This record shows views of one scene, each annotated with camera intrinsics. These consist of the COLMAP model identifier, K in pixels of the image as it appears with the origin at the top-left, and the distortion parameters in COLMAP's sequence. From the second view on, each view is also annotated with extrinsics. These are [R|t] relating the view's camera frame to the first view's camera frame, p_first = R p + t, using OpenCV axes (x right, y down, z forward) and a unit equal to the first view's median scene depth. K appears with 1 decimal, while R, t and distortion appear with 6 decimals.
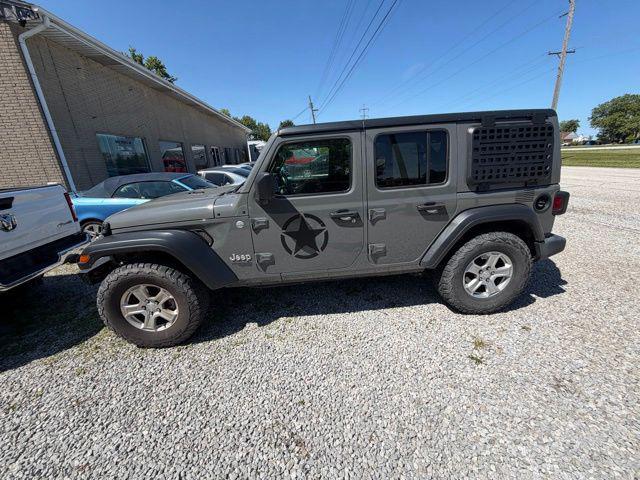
lens RADIAL K [[254.1, 0, 317.5], [0, 254.1, 238.3], [0, 0, 1]] dist [0.000175, 0.000013]
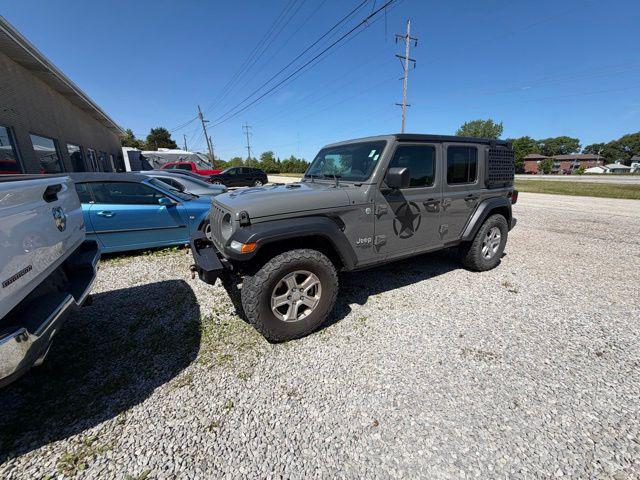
lens RADIAL K [[254.1, 0, 317.5], [0, 254.1, 238.3], [0, 0, 1]] dist [0.000175, 0.000013]
pose [[0.902651, -0.058770, 0.426343, -0.981623], [0.085742, 0.995331, -0.044329, 0.098979], [-0.421747, 0.076569, 0.903475, 0.054479]]
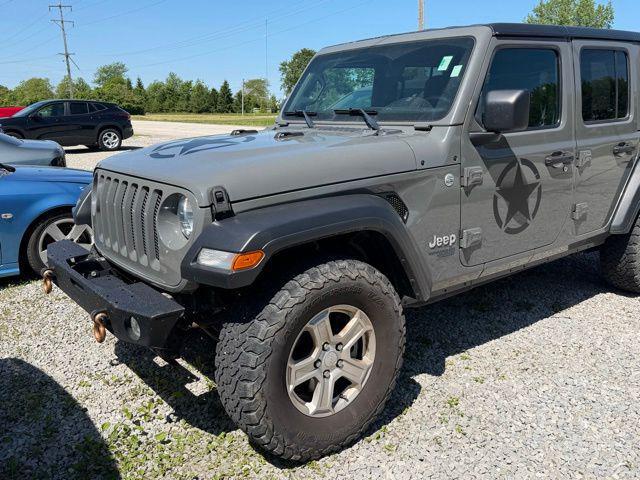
lens RADIAL K [[568.8, 0, 320.0], [0, 568.8, 240.0], [0, 0, 1]] dist [0.113018, -0.194523]
pose [[0.829533, -0.089550, 0.551231, -1.227778], [0.145925, 0.987525, -0.059171, 0.110759], [-0.539055, 0.129523, 0.832252, 0.095166]]
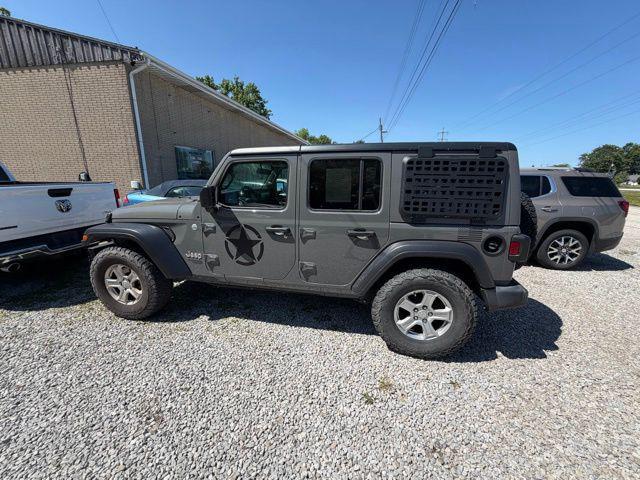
lens RADIAL K [[254.1, 0, 317.5], [0, 254.1, 238.3], [0, 0, 1]] dist [0.000175, 0.000013]
pose [[0.961298, 0.132954, -0.241306, 0.513629], [-0.148791, 0.987676, -0.048558, -0.028815], [0.231877, 0.082583, 0.969233, -0.002218]]
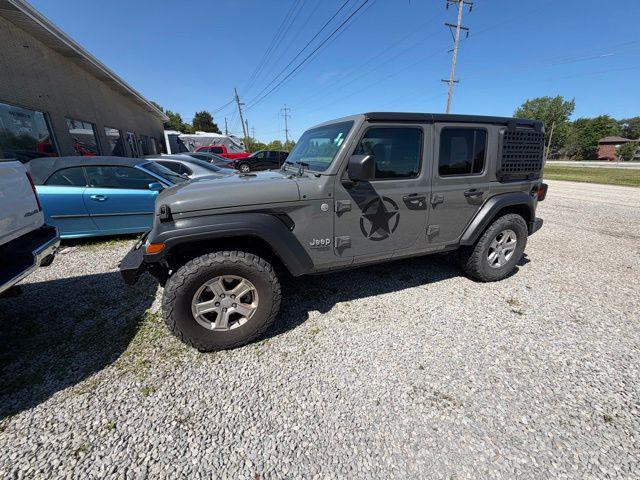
lens RADIAL K [[254.1, 0, 317.5], [0, 254.1, 238.3], [0, 0, 1]] dist [0.000175, 0.000013]
pose [[0.954352, -0.035170, 0.296608, -0.602636], [0.034767, 0.999373, 0.006635, 0.055631], [-0.296655, 0.003980, 0.954976, 0.072978]]
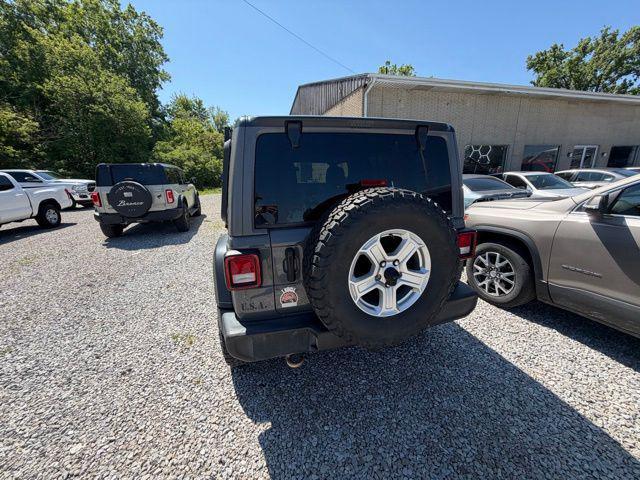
lens RADIAL K [[253.6, 0, 319.5], [0, 253.6, 238.7], [0, 0, 1]] dist [-0.000255, 0.000005]
pose [[0.207474, 0.295618, -0.932505, 1.581735], [-0.292129, 0.928473, 0.229343, -0.417479], [0.933603, 0.224829, 0.278992, 1.046219]]
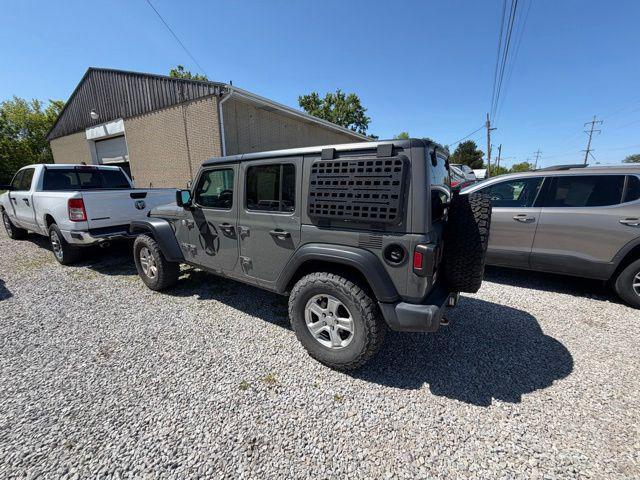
lens RADIAL K [[253.1, 0, 318.3], [0, 253.1, 238.0], [0, 0, 1]] dist [-0.000359, -0.000229]
pose [[0.799317, 0.185702, -0.571495, 1.150176], [-0.227632, 0.973745, -0.001965, -0.135682], [0.556126, 0.131661, 0.820603, 0.224737]]
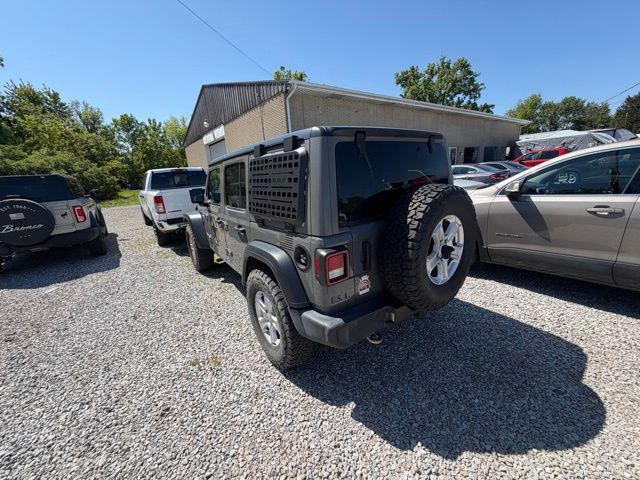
lens RADIAL K [[253.1, 0, 318.3], [0, 253.1, 238.0], [0, 0, 1]] dist [-0.000359, -0.000229]
pose [[0.535046, 0.239190, -0.810256, 1.498804], [-0.230150, 0.964076, 0.132621, -0.303908], [0.812870, 0.115522, 0.570874, 0.633335]]
